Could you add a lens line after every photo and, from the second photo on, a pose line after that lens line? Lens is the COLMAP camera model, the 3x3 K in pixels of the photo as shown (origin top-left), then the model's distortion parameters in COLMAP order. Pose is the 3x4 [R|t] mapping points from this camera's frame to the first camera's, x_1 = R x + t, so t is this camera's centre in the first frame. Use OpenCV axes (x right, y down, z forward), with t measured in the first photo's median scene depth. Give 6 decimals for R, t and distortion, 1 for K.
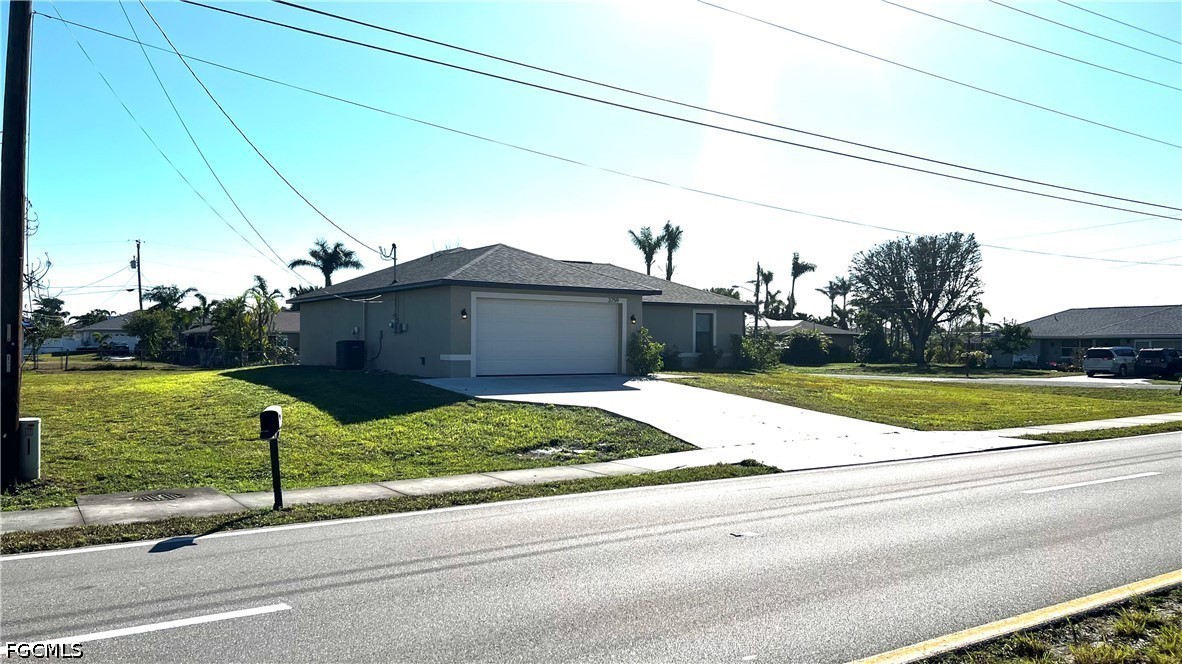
lens RADIAL K [[888.4, 0, 591.0], [0, 888.4, 332.0], [0, 0, 1]] dist [0.004326, -0.000490]
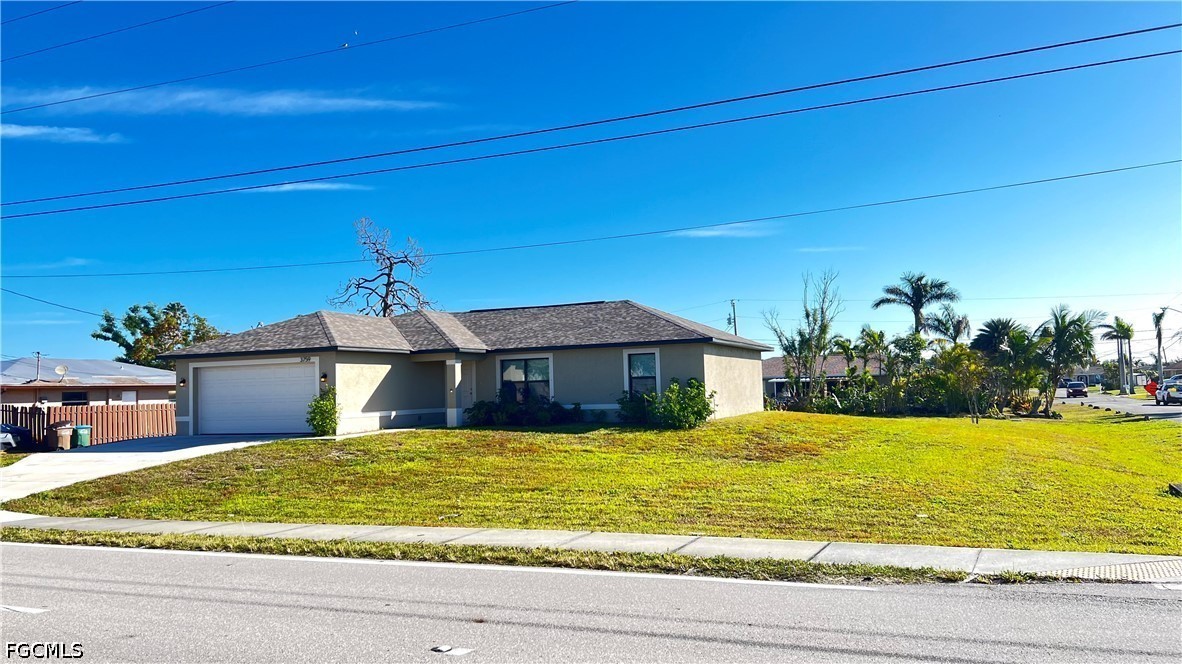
lens RADIAL K [[912.3, 0, 591.0], [0, 912.3, 332.0], [0, 0, 1]] dist [-0.003278, -0.000138]
pose [[0.503034, -0.078925, -0.860655, 0.378914], [0.042432, 0.996876, -0.066616, 0.005362], [0.863224, -0.003010, 0.504812, 0.272300]]
